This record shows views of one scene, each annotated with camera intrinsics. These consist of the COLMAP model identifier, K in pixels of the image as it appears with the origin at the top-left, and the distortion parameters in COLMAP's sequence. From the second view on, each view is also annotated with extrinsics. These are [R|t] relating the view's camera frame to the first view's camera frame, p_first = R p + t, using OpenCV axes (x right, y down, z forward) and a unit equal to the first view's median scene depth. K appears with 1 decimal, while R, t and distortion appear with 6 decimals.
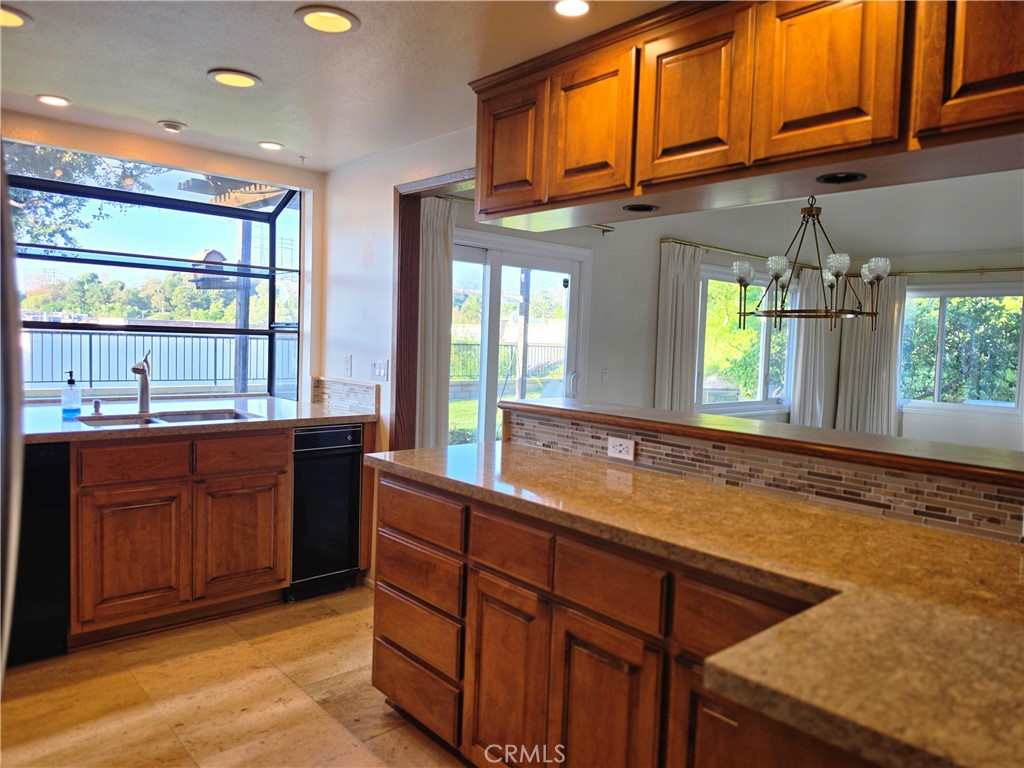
lens RADIAL K [[699.3, 0, 511.9], [0, 699.3, 373.4], [0, 0, 1]] dist [0.049688, -0.064778]
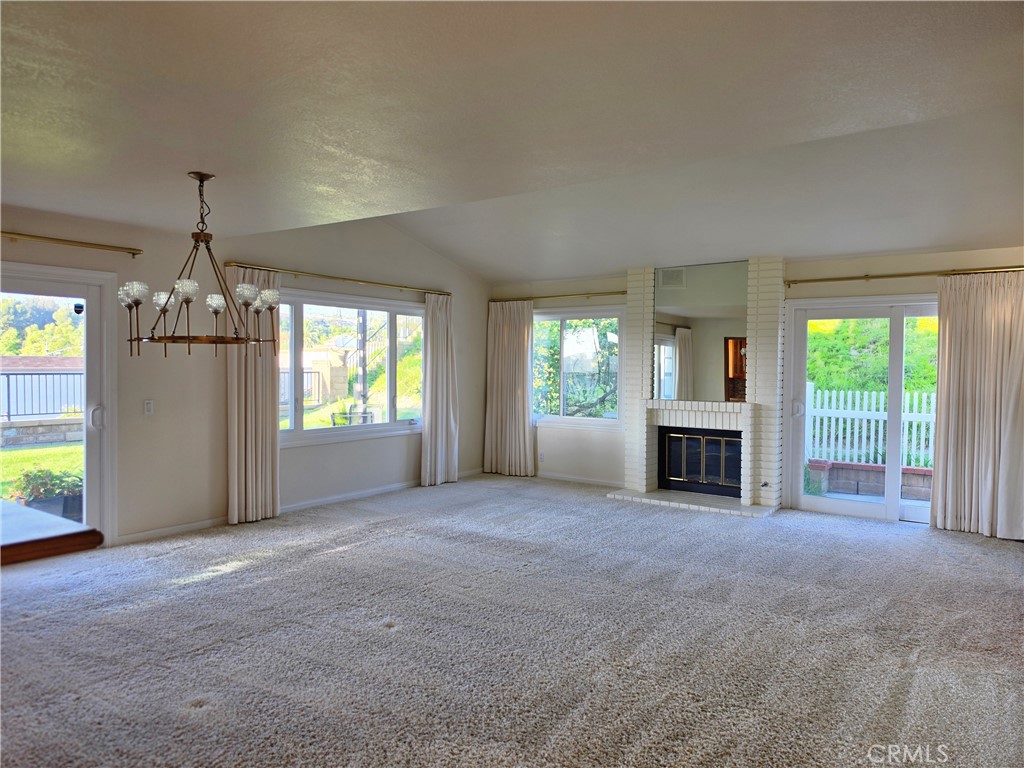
lens RADIAL K [[699.3, 0, 511.9], [0, 699.3, 373.4], [0, 0, 1]] dist [0.049688, -0.064778]
pose [[0.972967, -0.029223, 0.229089, 0.371081], [0.037444, 0.998798, -0.031621, 0.008172], [-0.227890, 0.039344, 0.972892, -0.042274]]
